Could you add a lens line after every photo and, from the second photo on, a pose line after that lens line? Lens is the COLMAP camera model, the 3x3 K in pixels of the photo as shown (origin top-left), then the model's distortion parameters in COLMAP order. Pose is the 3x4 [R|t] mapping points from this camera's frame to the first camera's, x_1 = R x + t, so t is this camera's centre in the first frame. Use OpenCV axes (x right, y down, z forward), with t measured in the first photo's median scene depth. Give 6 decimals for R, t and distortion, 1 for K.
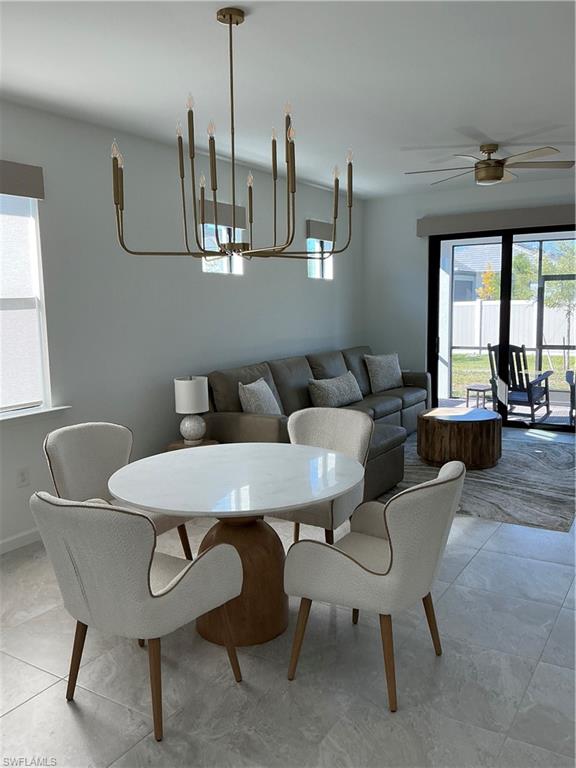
lens RADIAL K [[641.5, 0, 287.6], [0, 641.5, 380.3], [0, 0, 1]] dist [0.143587, -0.292578]
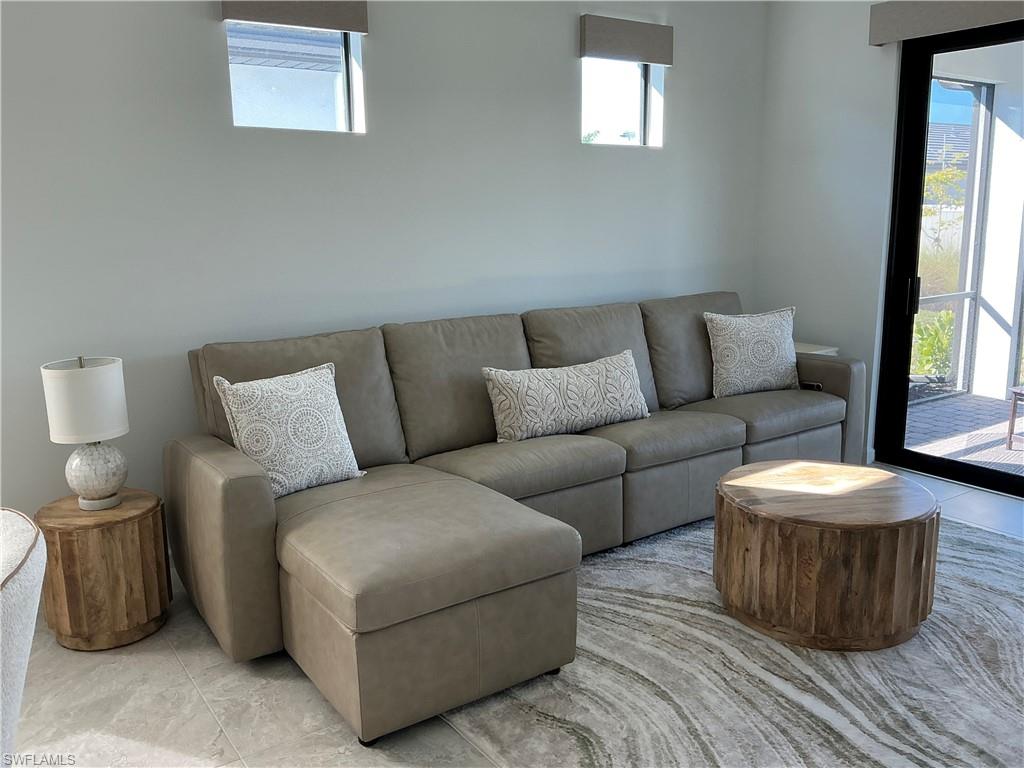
lens RADIAL K [[883.8, 0, 512.3], [0, 883.8, 373.3], [0, 0, 1]] dist [0.151041, -0.242405]
pose [[0.926152, 0.084217, -0.367629, 0.245512], [-0.055264, 0.994533, 0.088605, -0.048264], [0.373081, -0.061745, 0.925742, 0.373749]]
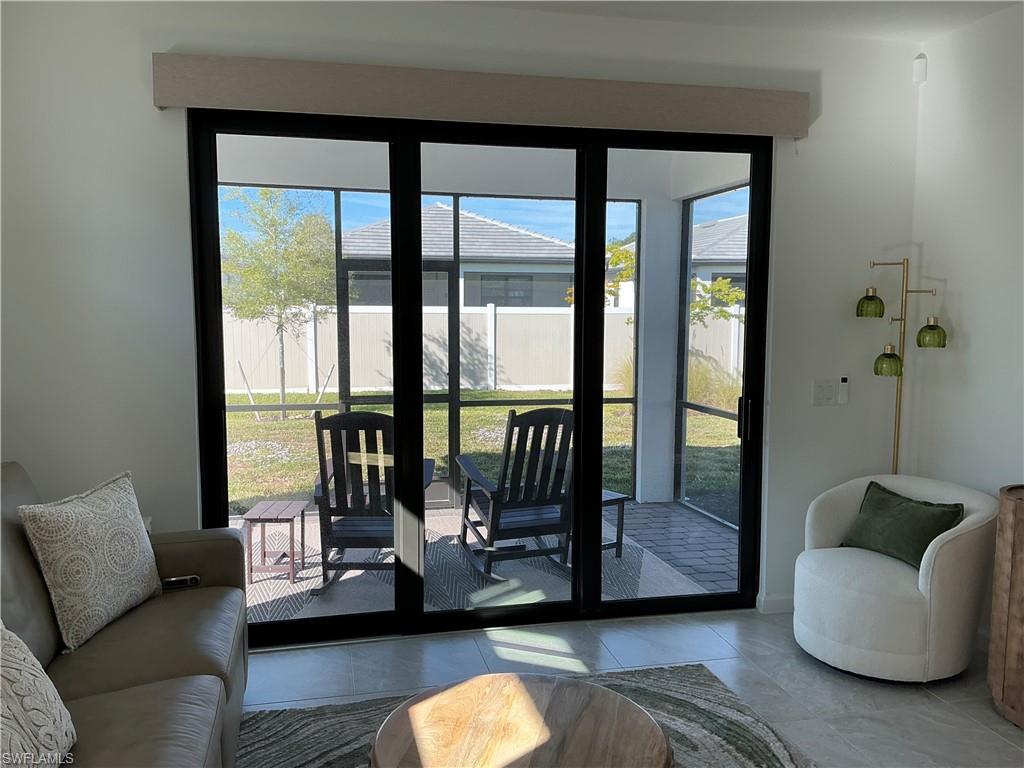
lens RADIAL K [[883.8, 0, 512.3], [0, 883.8, 373.3], [0, 0, 1]] dist [0.151041, -0.242405]
pose [[0.720538, -0.039360, 0.692297, 0.012565], [0.070985, 0.997329, -0.017179, -0.078019], [-0.689773, 0.061520, 0.721408, 0.632931]]
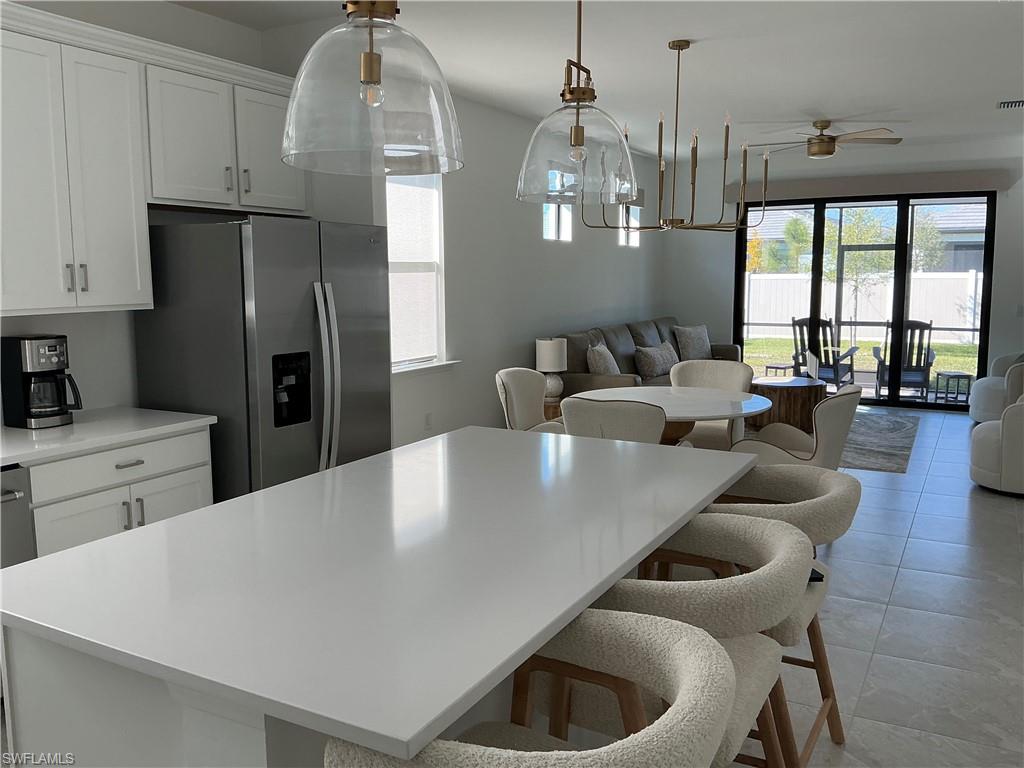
lens RADIAL K [[855.3, 0, 514.1], [0, 855.3, 377.6], [0, 0, 1]] dist [0.143587, -0.292578]
pose [[0.998432, 0.006487, 0.055607, -0.203023], [-0.006447, 0.999979, -0.000902, 0.043418], [-0.055611, 0.000543, 0.998452, -0.287534]]
